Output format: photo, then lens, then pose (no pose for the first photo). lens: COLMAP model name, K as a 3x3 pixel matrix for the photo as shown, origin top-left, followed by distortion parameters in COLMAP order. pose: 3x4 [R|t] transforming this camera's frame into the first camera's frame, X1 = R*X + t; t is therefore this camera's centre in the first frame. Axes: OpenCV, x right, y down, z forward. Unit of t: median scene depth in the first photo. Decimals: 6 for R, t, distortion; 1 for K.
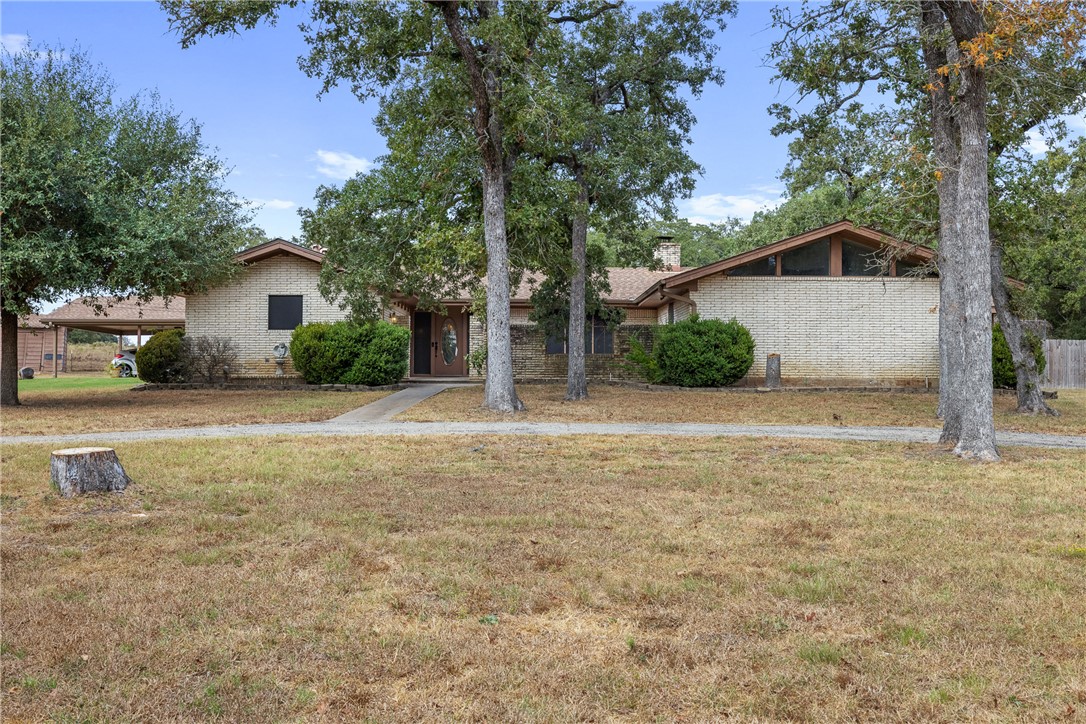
lens RADIAL K [[1033.7, 0, 545.9], [0, 1033.7, 359.6], [0, 0, 1]] dist [0.002952, 0.000000]
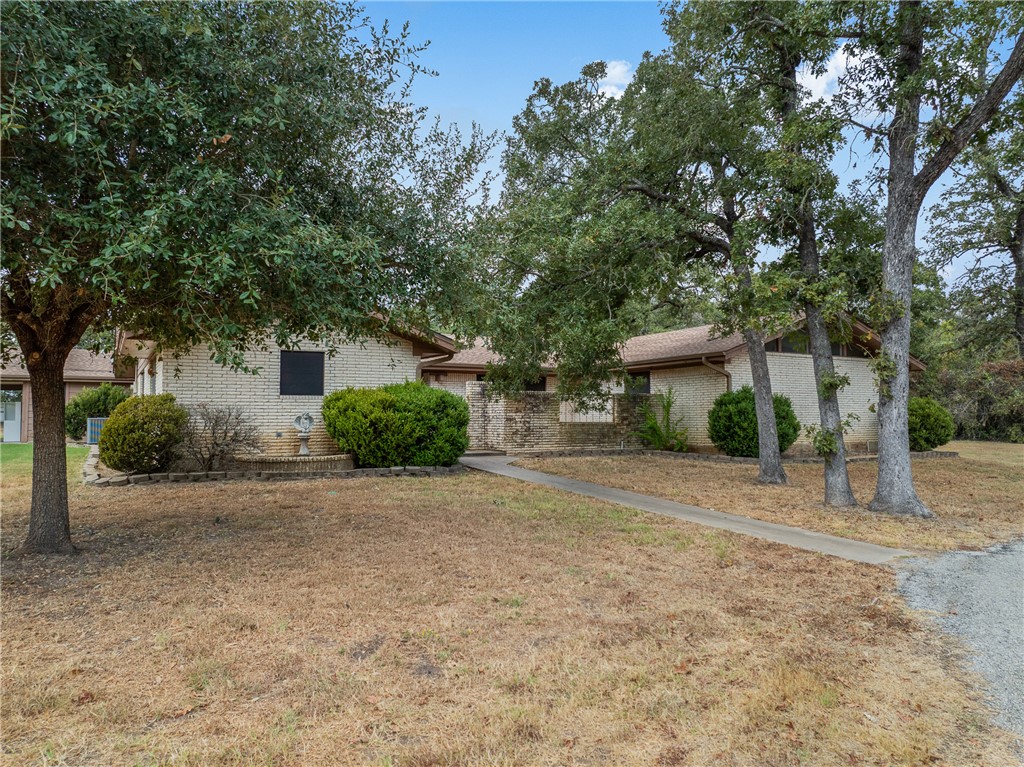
lens RADIAL K [[703.6, 0, 515.7], [0, 703.6, 387.6], [0, 0, 1]] dist [-0.043019, 0.021609]
pose [[0.878286, 0.016411, 0.477854, -0.378766], [-0.002073, 0.999532, -0.030517, -0.019584], [-0.478131, 0.025812, 0.877909, 0.482174]]
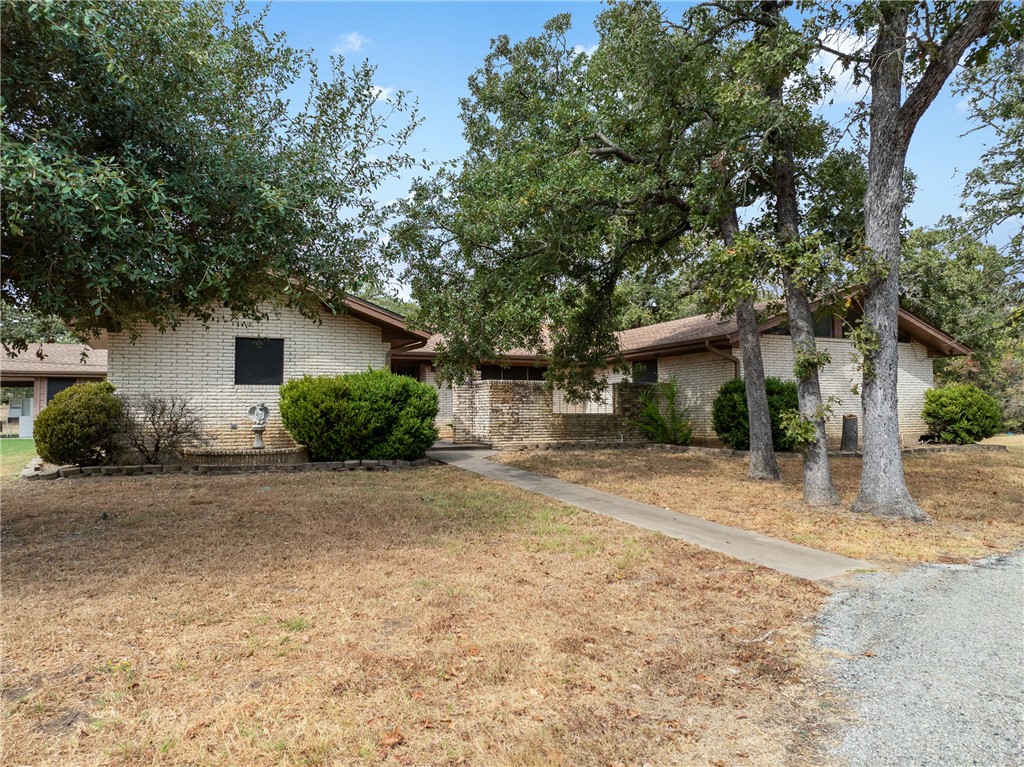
lens RADIAL K [[703.6, 0, 511.4], [0, 703.6, 384.5], [0, 0, 1]] dist [-0.043019, 0.021609]
pose [[0.916222, 0.008734, 0.400576, -0.300273], [0.003956, 0.999516, -0.030841, -0.013606], [-0.400652, 0.029842, 0.915744, 0.493580]]
